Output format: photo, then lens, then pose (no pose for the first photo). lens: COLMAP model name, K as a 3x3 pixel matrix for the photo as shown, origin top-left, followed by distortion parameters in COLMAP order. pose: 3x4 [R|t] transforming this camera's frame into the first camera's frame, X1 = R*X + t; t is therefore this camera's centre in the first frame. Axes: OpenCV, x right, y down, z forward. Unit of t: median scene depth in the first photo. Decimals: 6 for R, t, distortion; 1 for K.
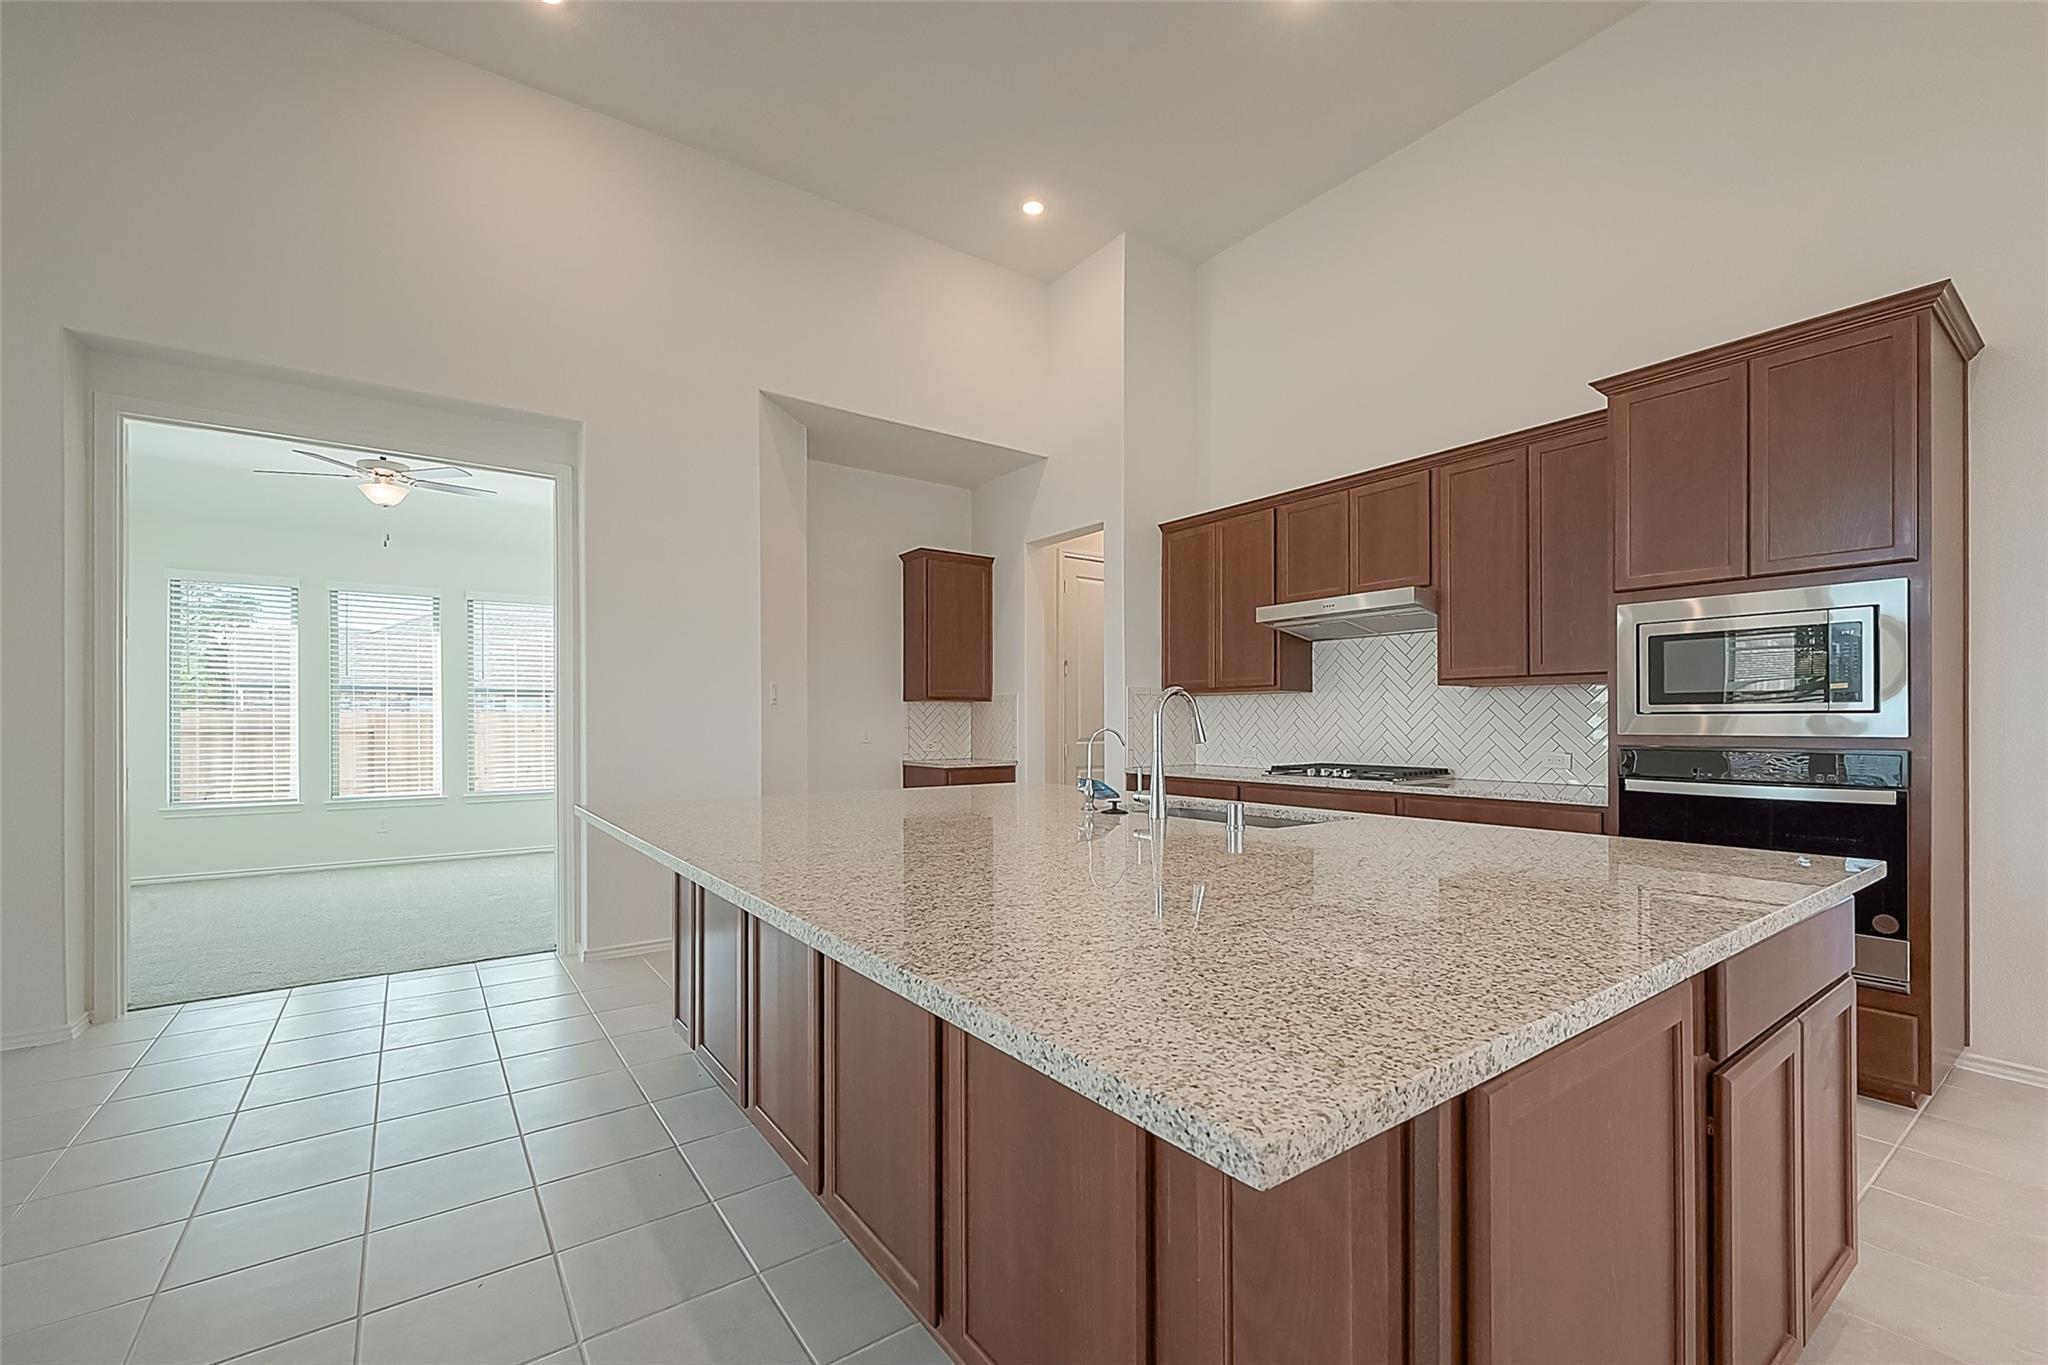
lens RADIAL K [[832.6, 0, 1073.8], [0, 832.6, 715.6], [0, 0, 1]] dist [0.017426, 0.000369]
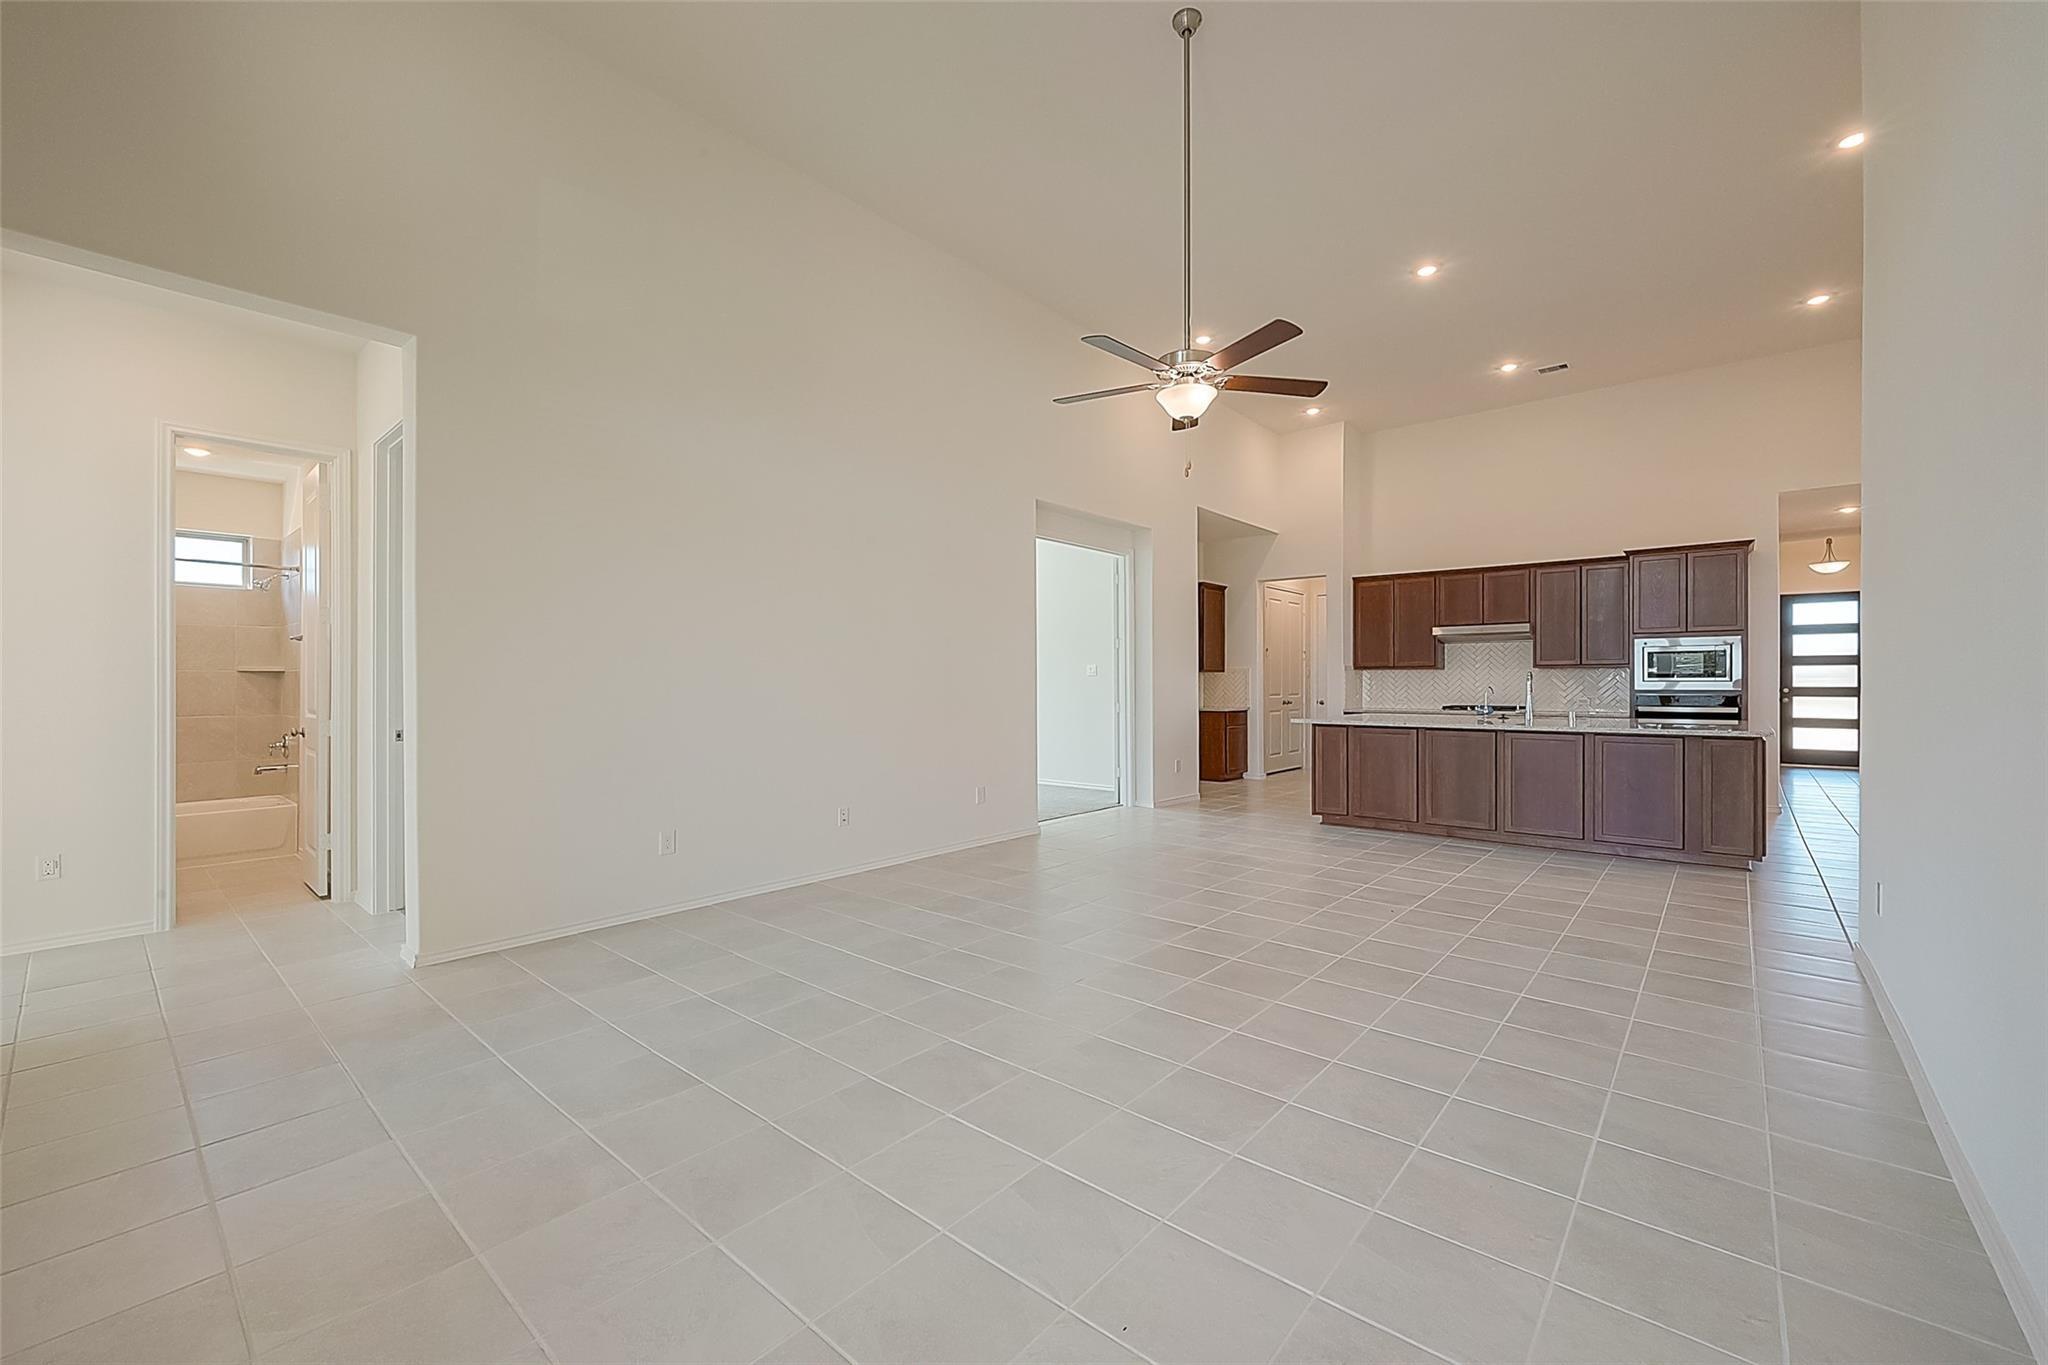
lens RADIAL K [[832.6, 0, 1018.4], [0, 832.6, 682.2], [0, 0, 1]] dist [0.017426, 0.000369]
pose [[0.971921, 0.000750, 0.235308, -1.452255], [-0.001934, 0.999987, 0.004802, -0.006977], [-0.235301, -0.005123, 0.971909, -0.857423]]
